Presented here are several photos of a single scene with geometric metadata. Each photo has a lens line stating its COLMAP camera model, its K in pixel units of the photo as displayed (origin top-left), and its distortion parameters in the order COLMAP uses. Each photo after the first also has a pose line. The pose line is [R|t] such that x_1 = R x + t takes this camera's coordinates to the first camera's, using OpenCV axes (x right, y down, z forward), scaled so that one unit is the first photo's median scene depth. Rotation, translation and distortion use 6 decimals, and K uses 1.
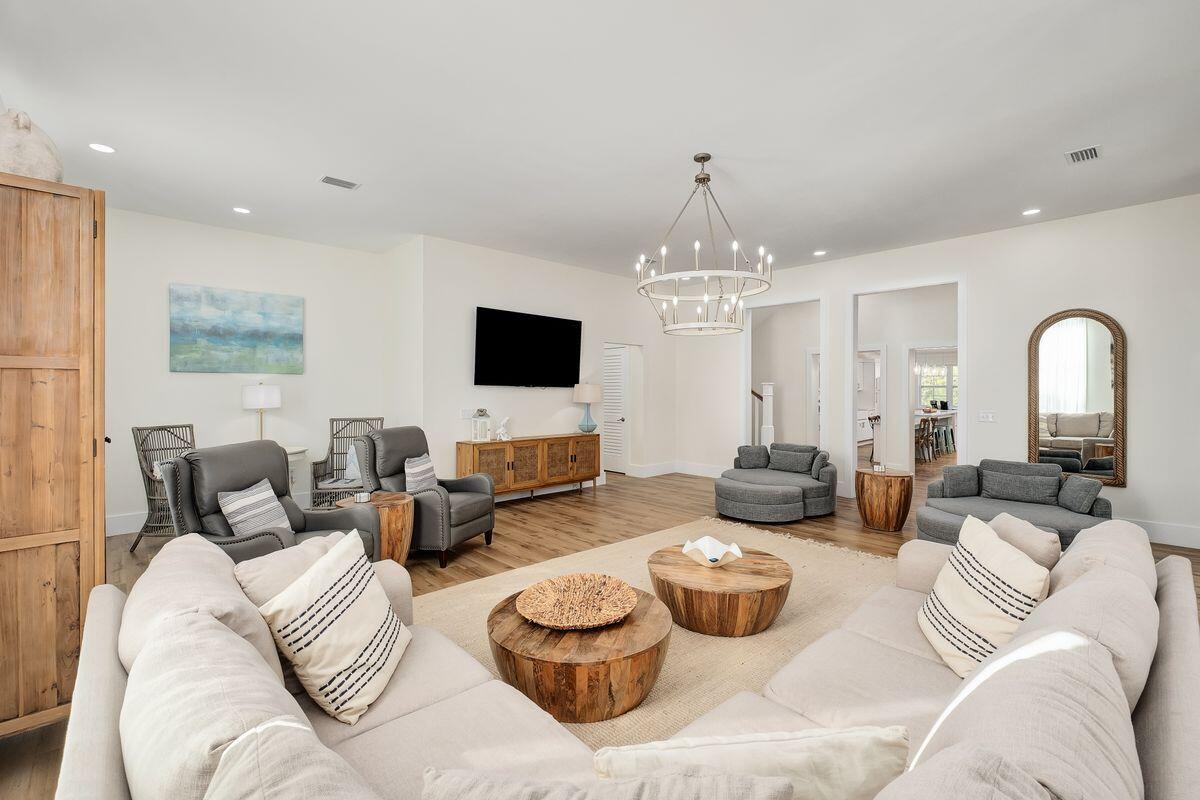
lens RADIAL K [[516.2, 0, 592.3], [0, 516.2, 390.2], [0, 0, 1]] dist [-0.000182, -0.000117]
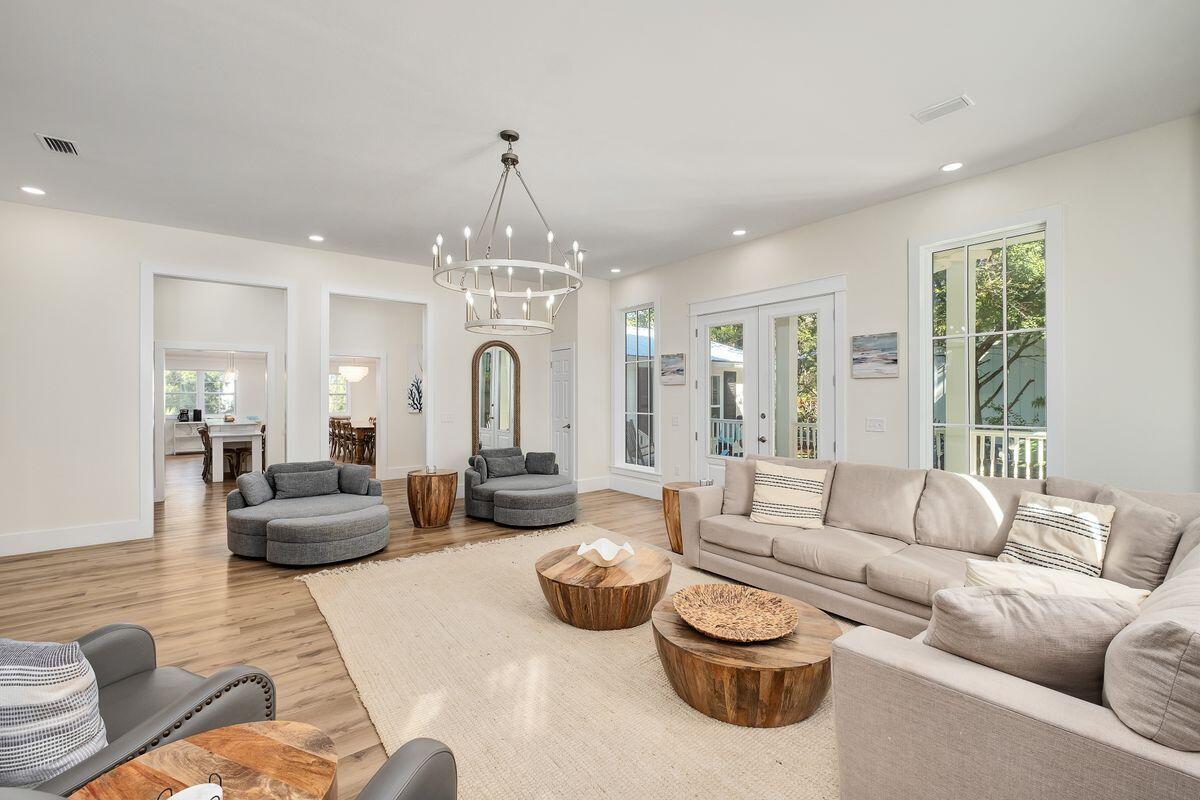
lens RADIAL K [[507.3, 0, 644.2], [0, 507.3, 398.9], [0, 0, 1]] dist [-0.000225, -0.000119]
pose [[0.041209, -0.001690, 0.999149, -0.530540], [0.001731, 0.999997, 0.001620, 0.004490], [-0.999149, 0.001662, 0.041211, 0.595699]]
